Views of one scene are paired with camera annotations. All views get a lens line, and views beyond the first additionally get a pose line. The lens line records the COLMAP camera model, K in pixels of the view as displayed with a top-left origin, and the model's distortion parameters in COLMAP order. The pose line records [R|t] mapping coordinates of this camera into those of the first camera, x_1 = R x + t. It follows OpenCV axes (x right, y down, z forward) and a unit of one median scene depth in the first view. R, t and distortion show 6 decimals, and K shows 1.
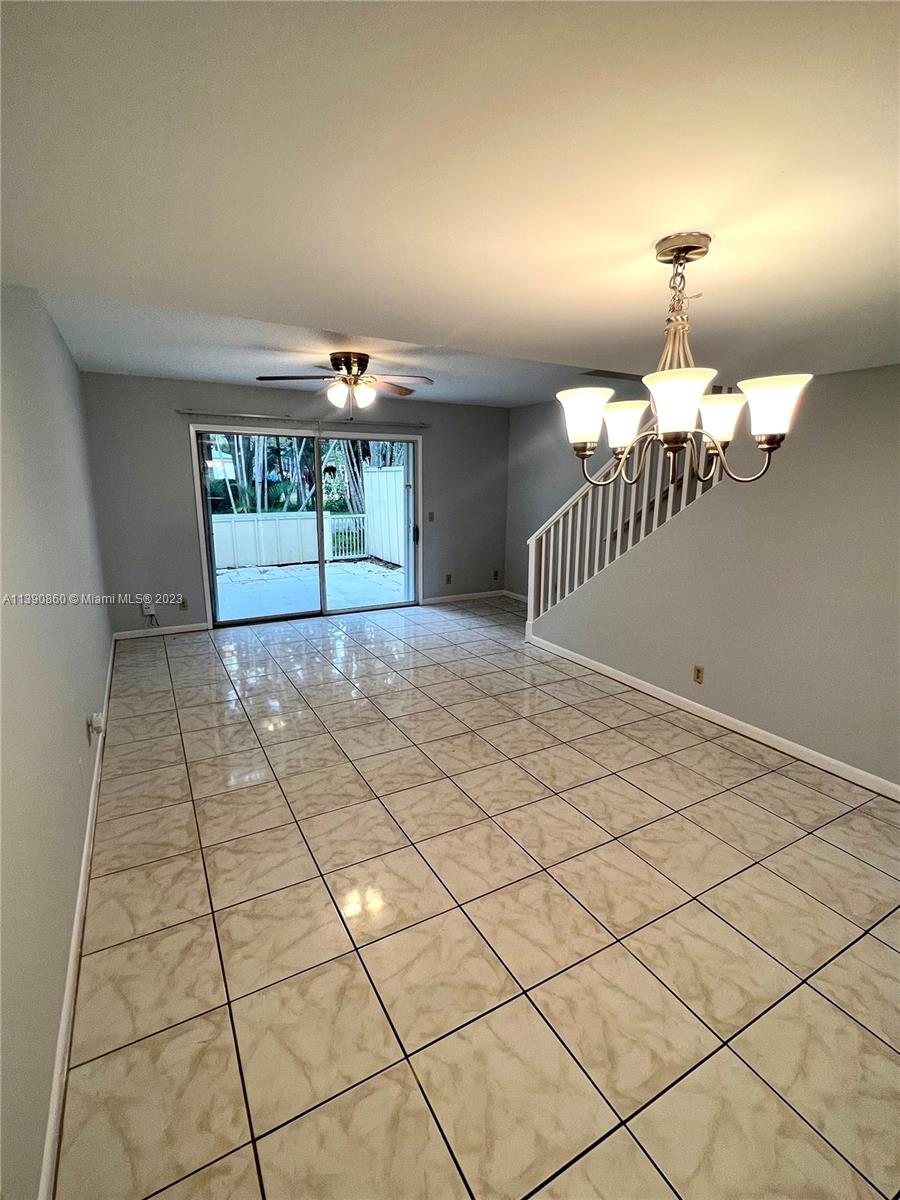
lens RADIAL K [[543.0, 0, 449.1], [0, 543.0, 600.1], [0, 0, 1]] dist [-0.002680, -0.000207]
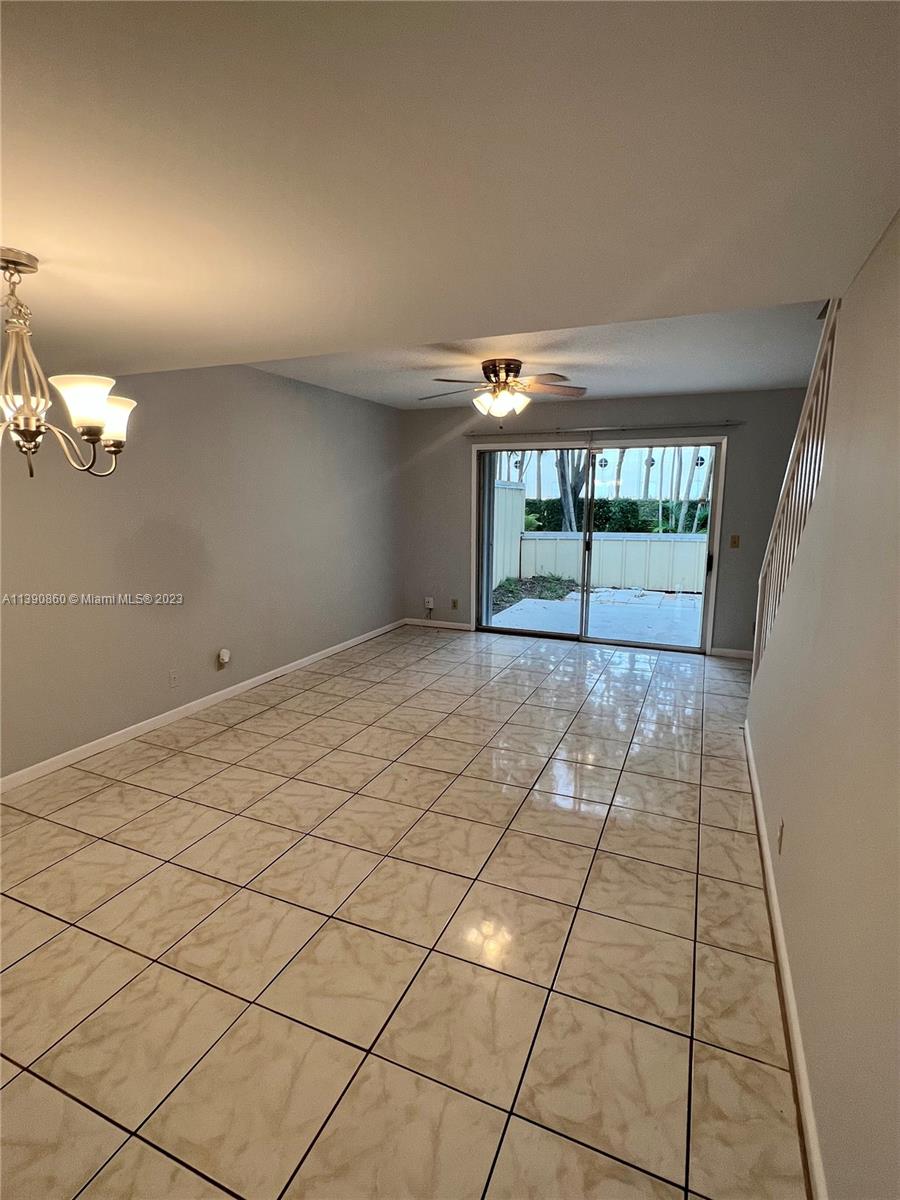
lens RADIAL K [[589.0, 0, 450.6], [0, 589.0, 600.0], [0, 0, 1]] dist [0.000472, 0.000506]
pose [[0.607257, 0.133356, -0.783234, 0.702787], [-0.174622, 0.984110, 0.032169, -0.058233], [0.775078, 0.117235, 0.620895, 0.360626]]
